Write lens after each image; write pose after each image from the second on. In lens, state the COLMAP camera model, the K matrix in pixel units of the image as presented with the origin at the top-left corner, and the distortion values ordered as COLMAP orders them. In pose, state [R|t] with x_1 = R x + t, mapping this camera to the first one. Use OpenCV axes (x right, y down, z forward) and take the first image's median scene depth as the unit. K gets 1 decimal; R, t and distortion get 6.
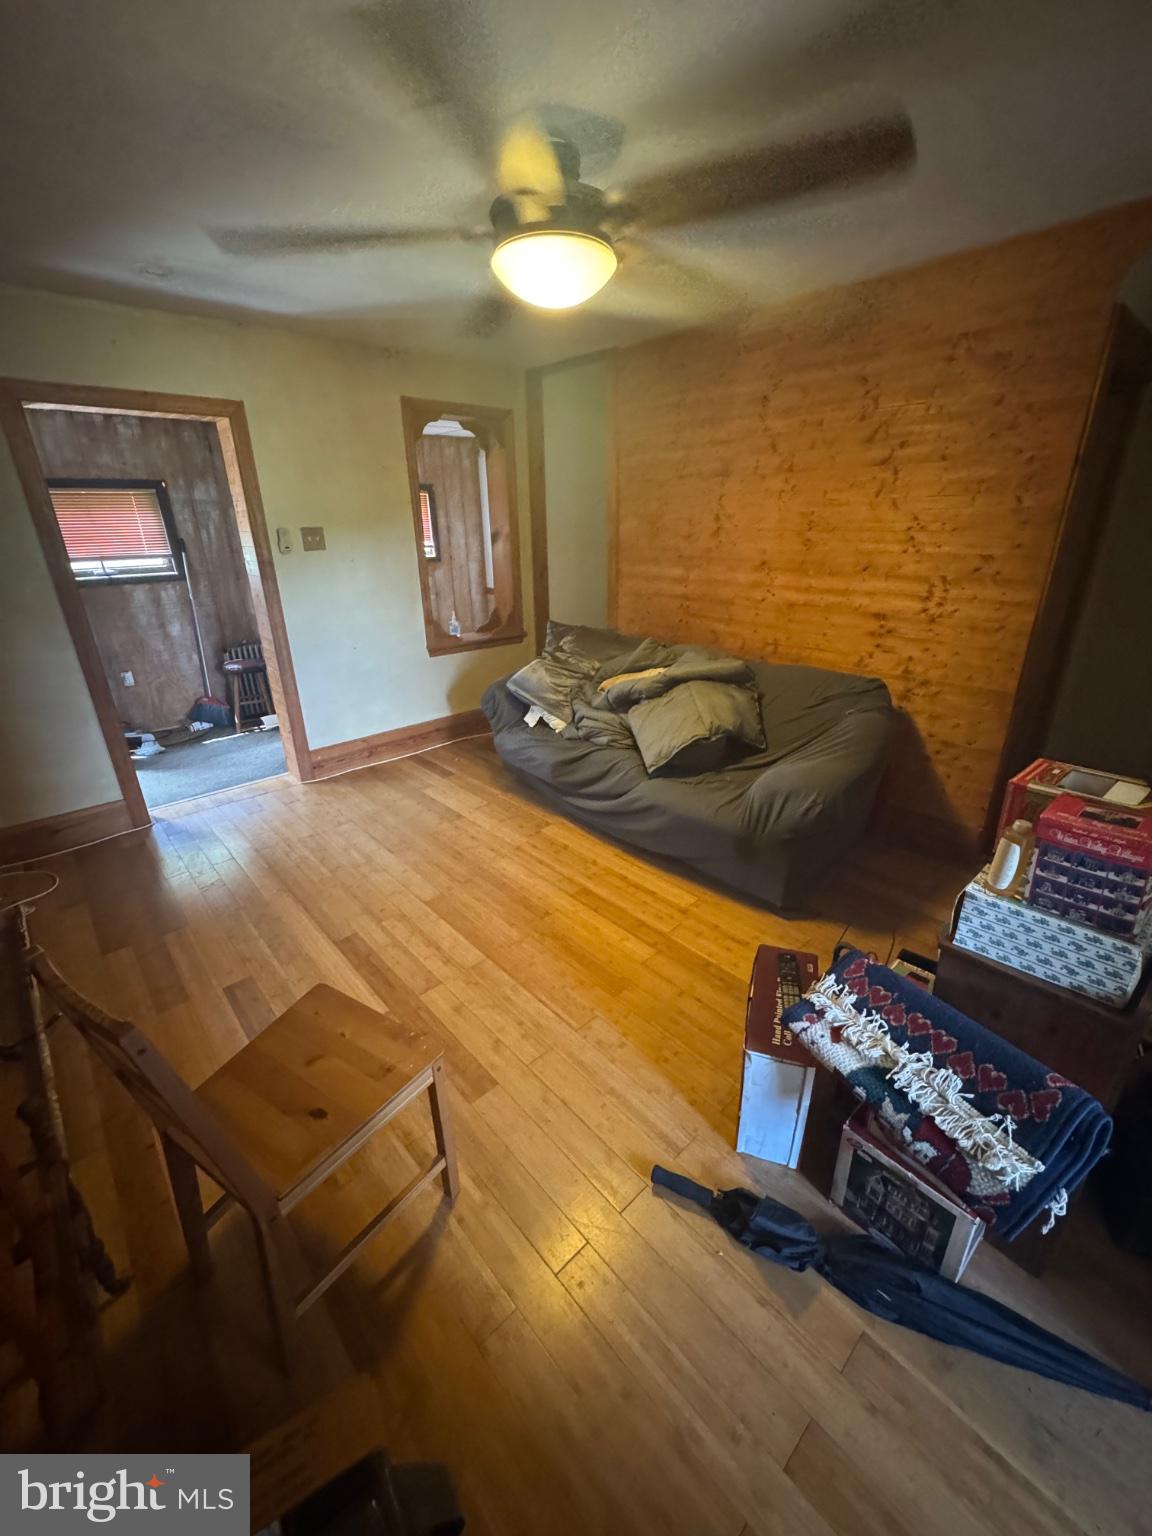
lens RADIAL K [[620.7, 0, 577.9], [0, 620.7, 765.3], [0, 0, 1]] dist [-0.001046, -0.000152]
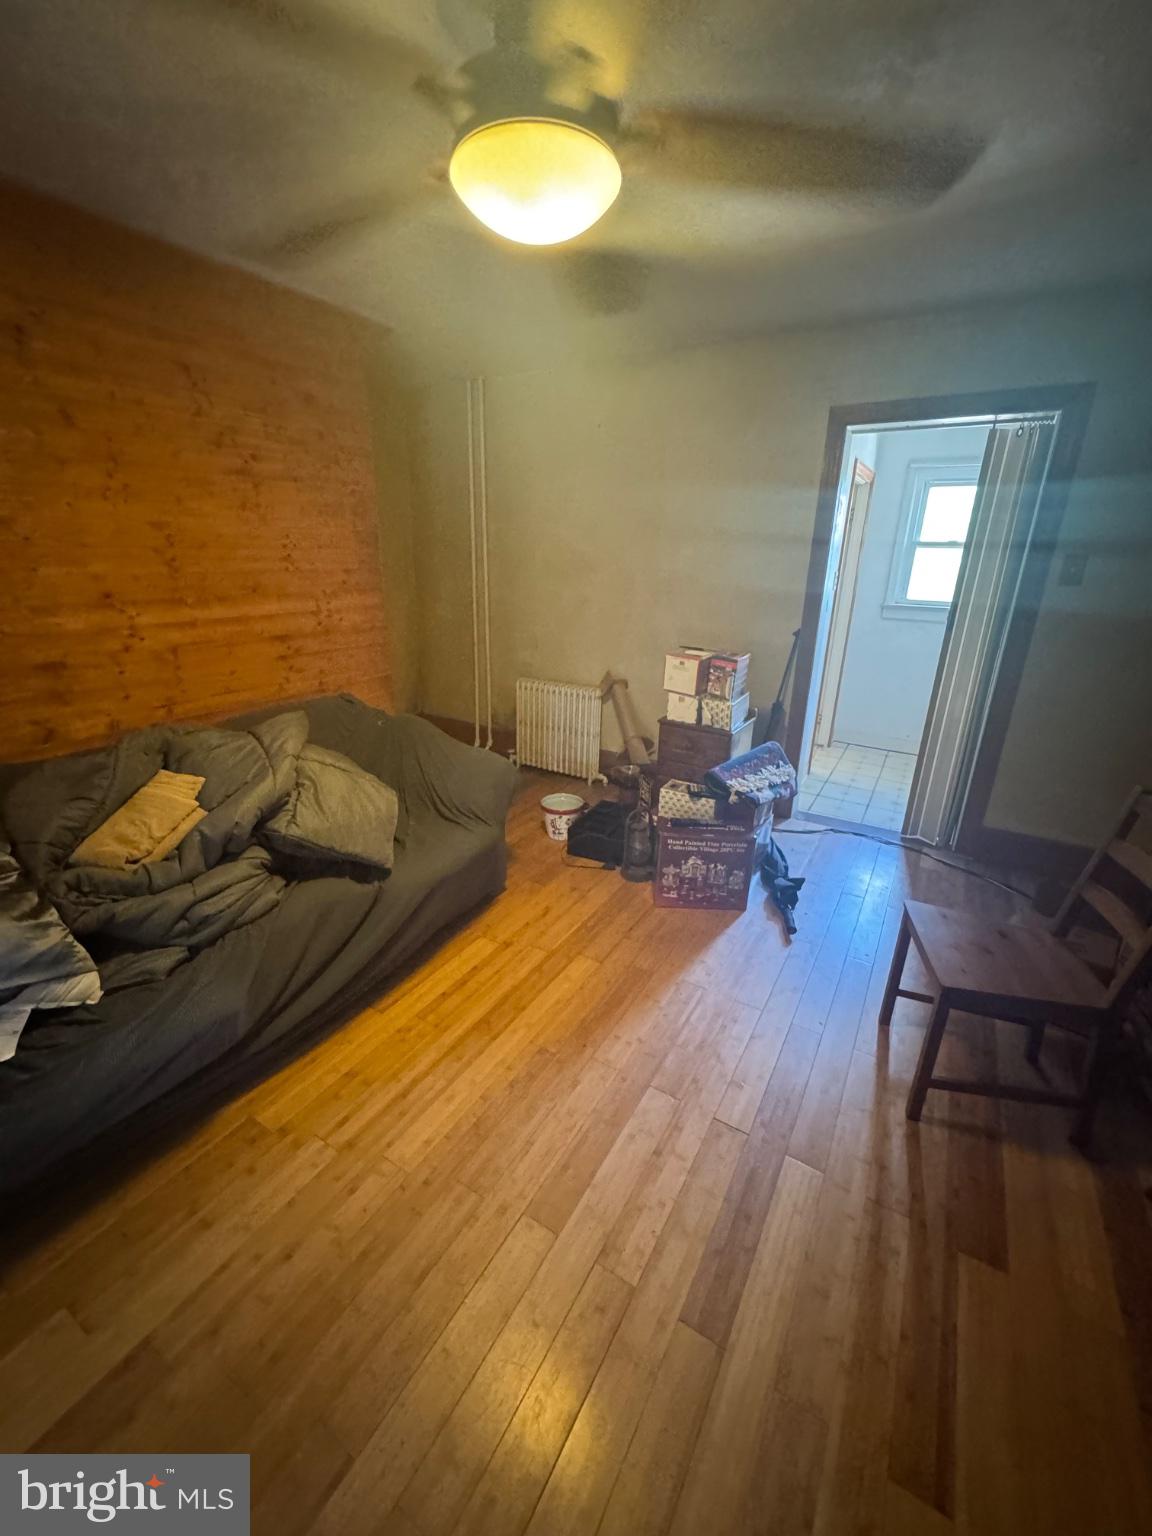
lens RADIAL K [[620.7, 0, 574.1], [0, 620.7, 769.4], [0, 0, 1]] dist [-0.001046, -0.000152]
pose [[-0.291208, -0.310266, 0.904949, -0.595389], [0.343557, 0.848926, 0.401613, -0.316159], [-0.892842, 0.427854, -0.140620, 0.873011]]
